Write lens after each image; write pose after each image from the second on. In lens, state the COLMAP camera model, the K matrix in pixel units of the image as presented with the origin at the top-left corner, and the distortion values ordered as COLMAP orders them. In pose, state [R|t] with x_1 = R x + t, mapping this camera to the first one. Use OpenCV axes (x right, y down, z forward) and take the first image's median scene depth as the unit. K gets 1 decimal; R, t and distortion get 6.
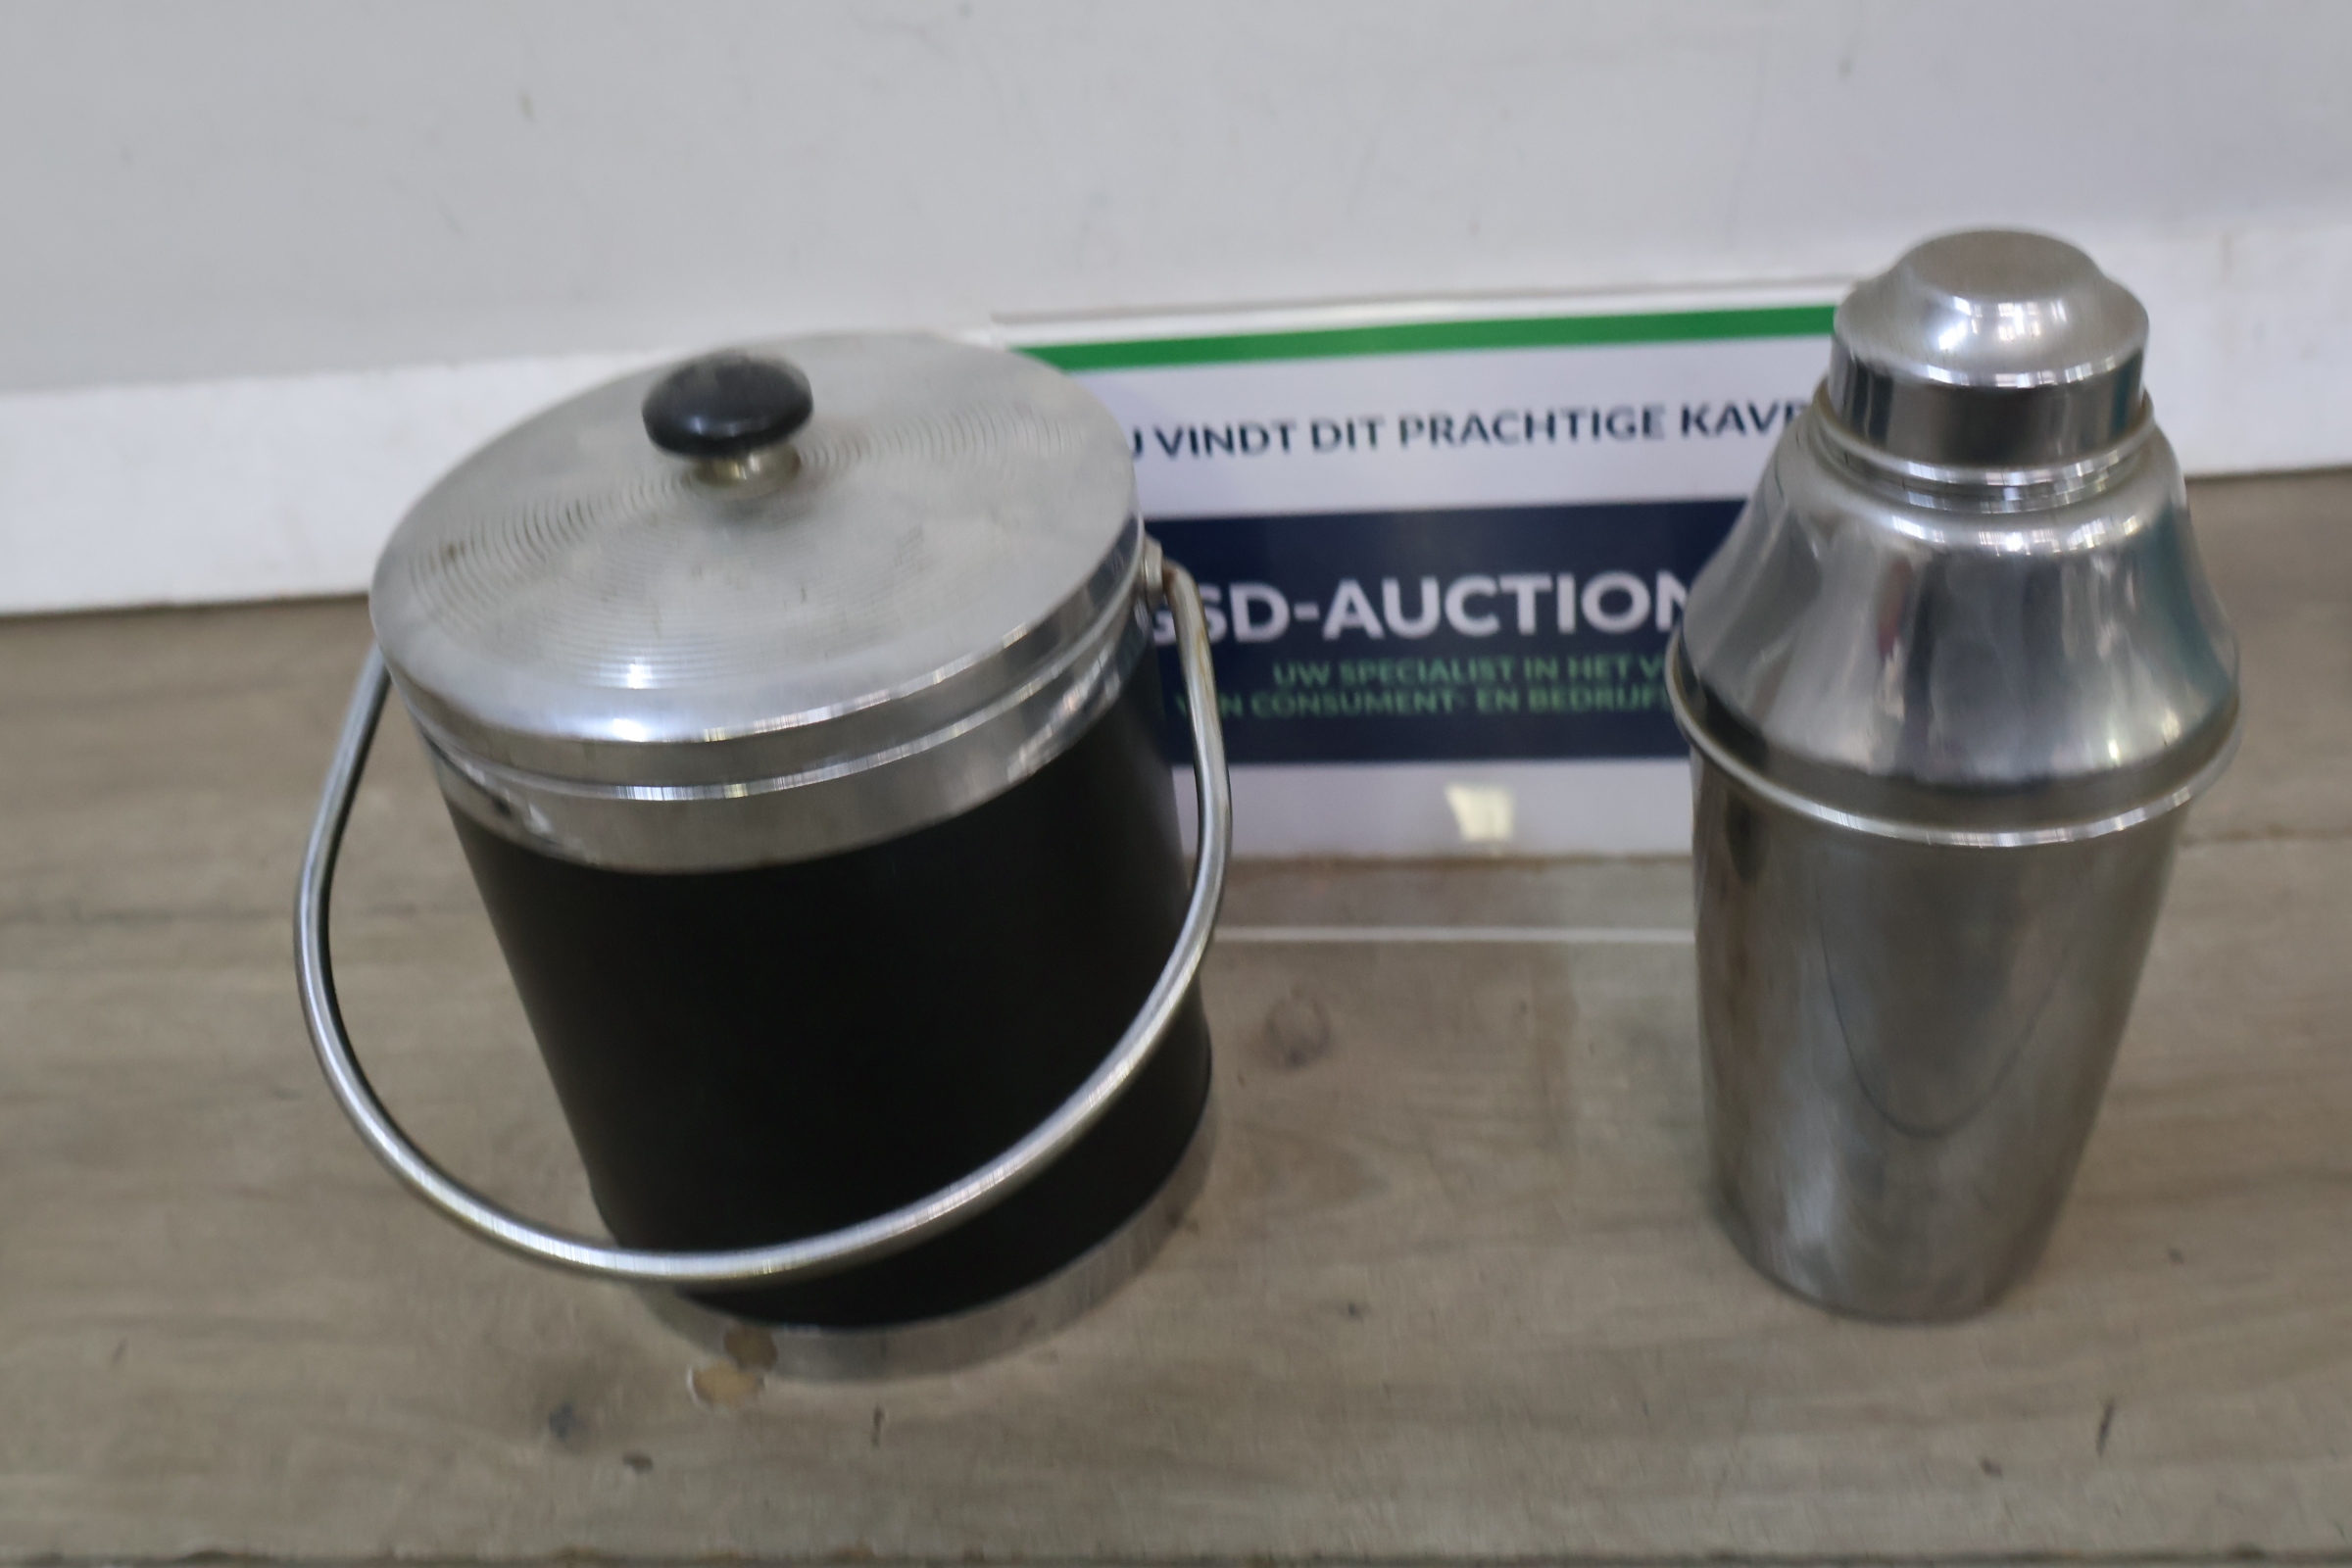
lens RADIAL K [[2288.2, 0, 1166.1], [0, 2288.2, 776.8], [0, 0, 1]] dist [0.009711, 0.000000]
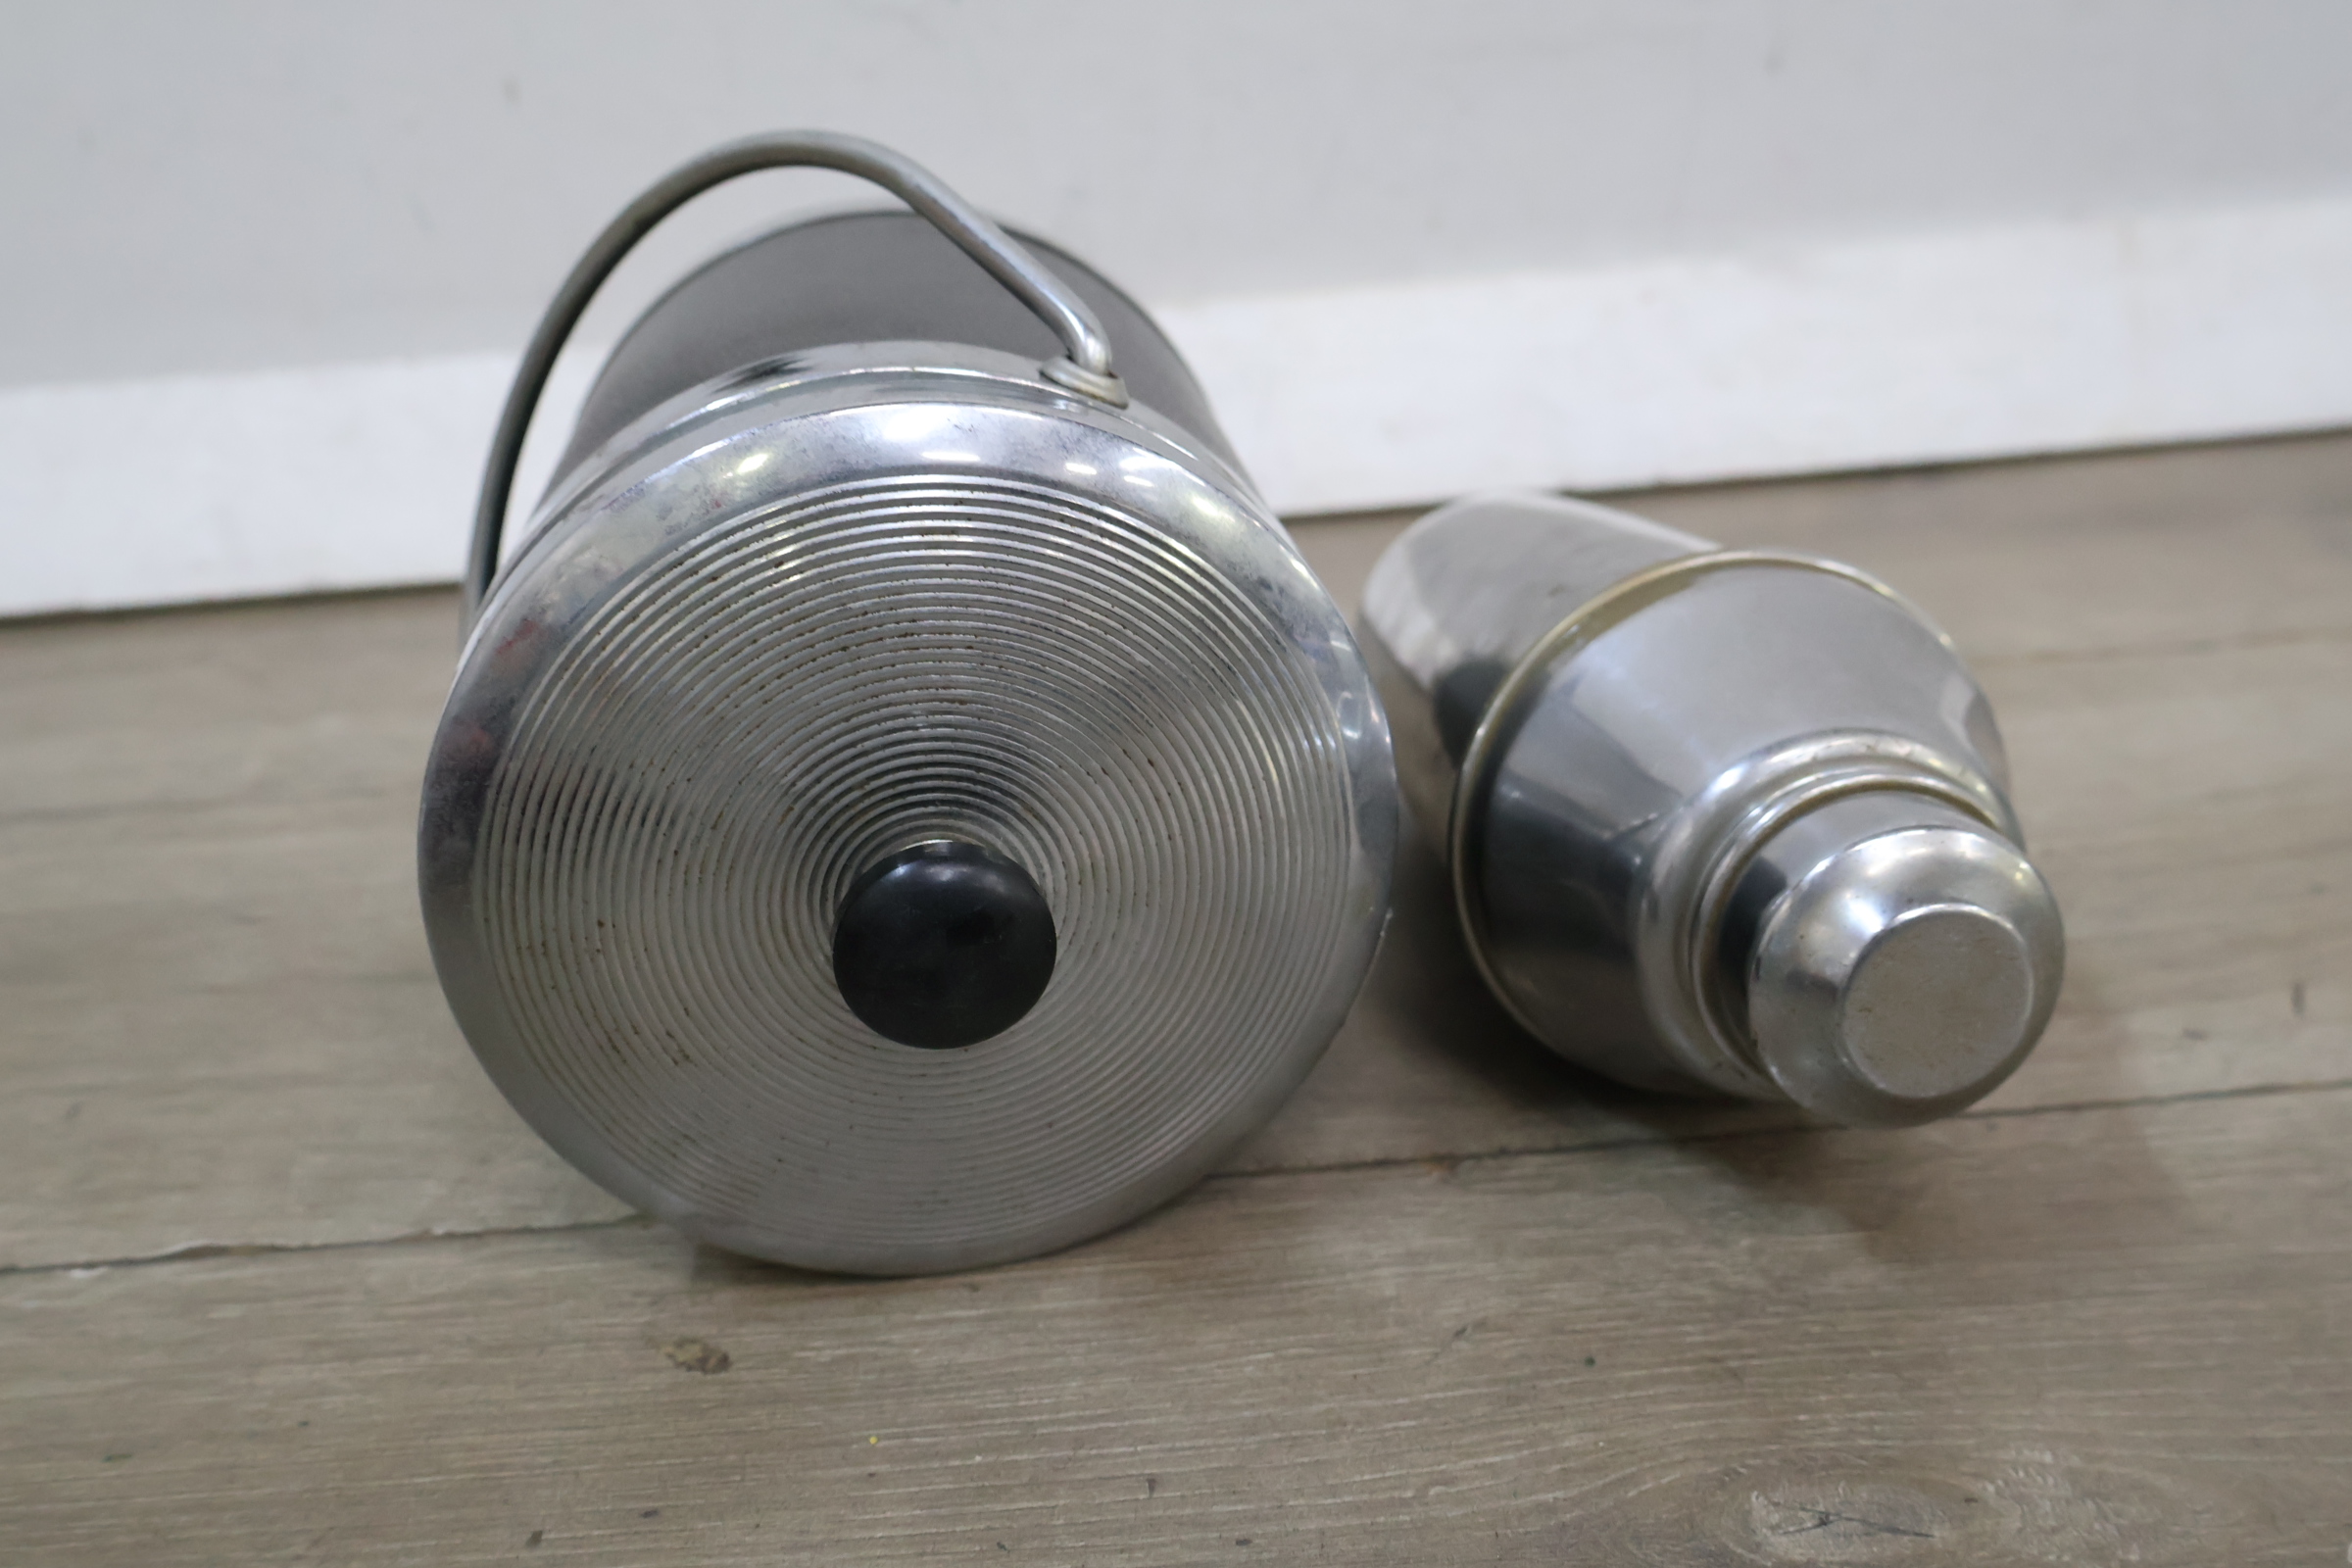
lens RADIAL K [[2288.2, 0, 1185.1], [0, 2288.2, 780.5], [0, 0, 1]] dist [0.009711, 0.000000]
pose [[0.993661, -0.009765, 0.111990, -0.148207], [0.037001, 0.969122, -0.243790, 0.387432], [-0.106152, 0.246389, 0.963340, 0.101073]]
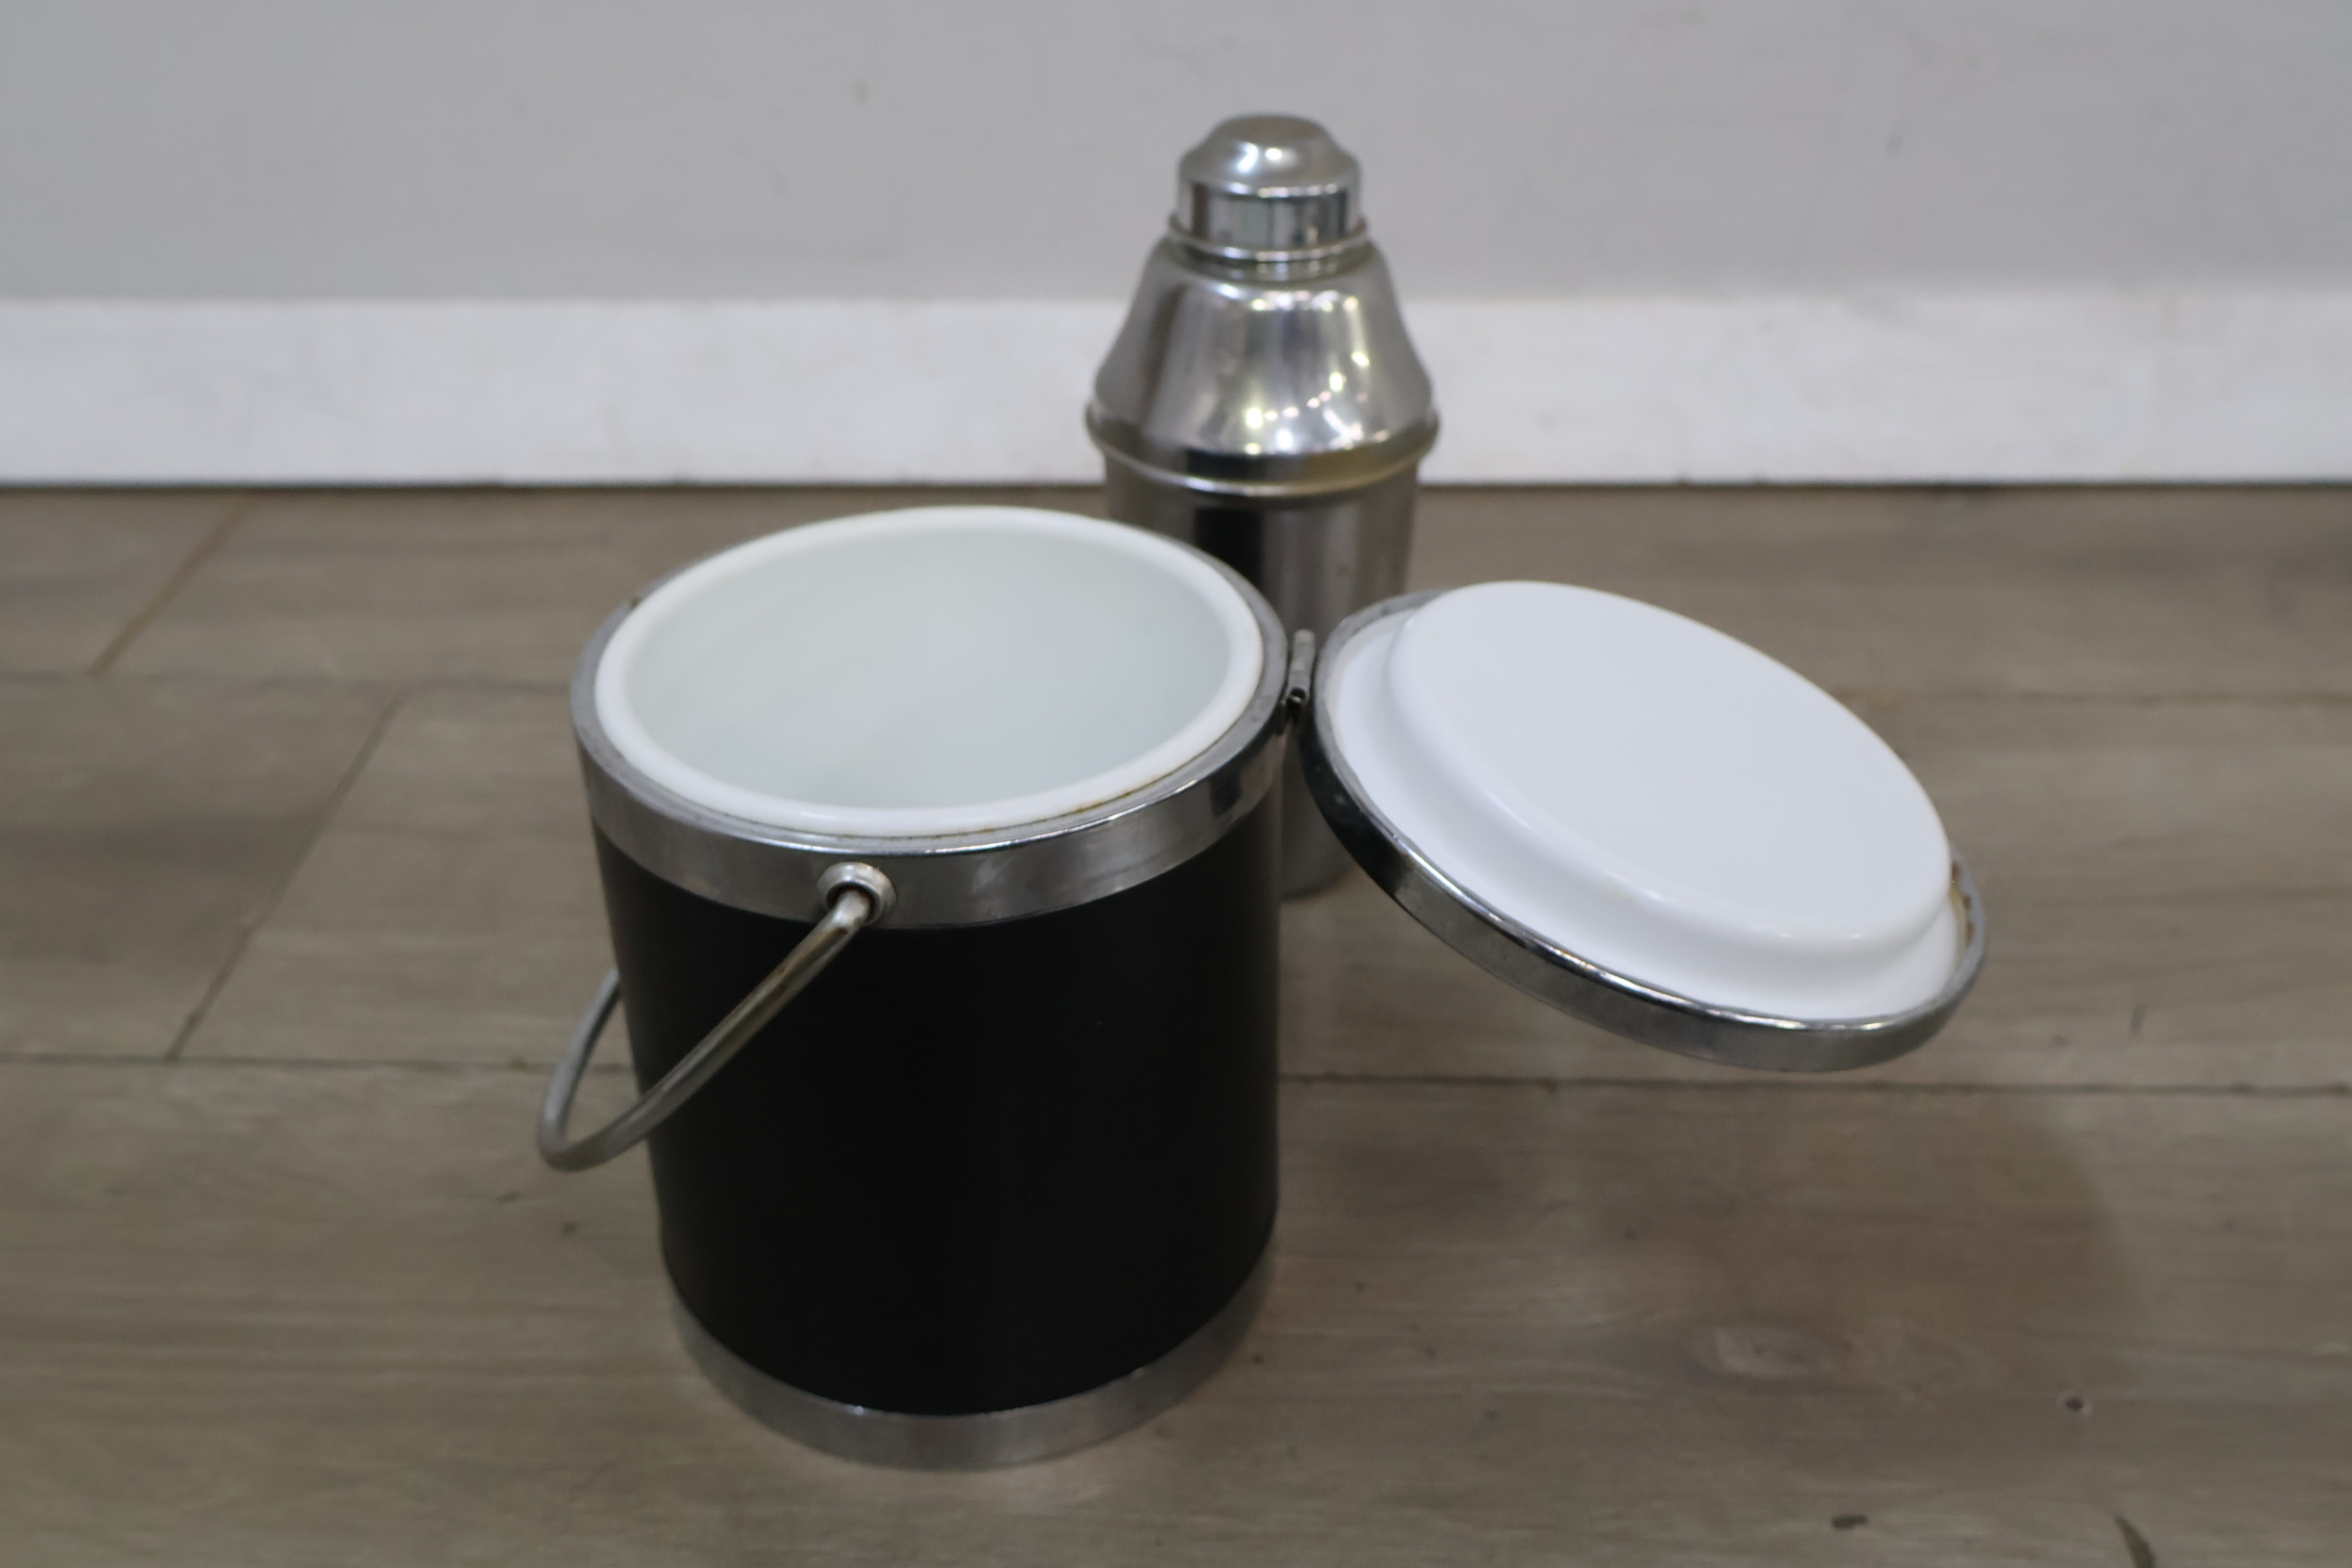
lens RADIAL K [[2288.2, 0, 1171.2], [0, 2288.2, 815.7], [0, 0, 1]] dist [0.009711, 0.000000]
pose [[0.994512, 0.060371, 0.085447, -0.289220], [-0.053216, 0.995072, -0.083670, 0.289943], [-0.090077, 0.078664, 0.992823, -0.331329]]
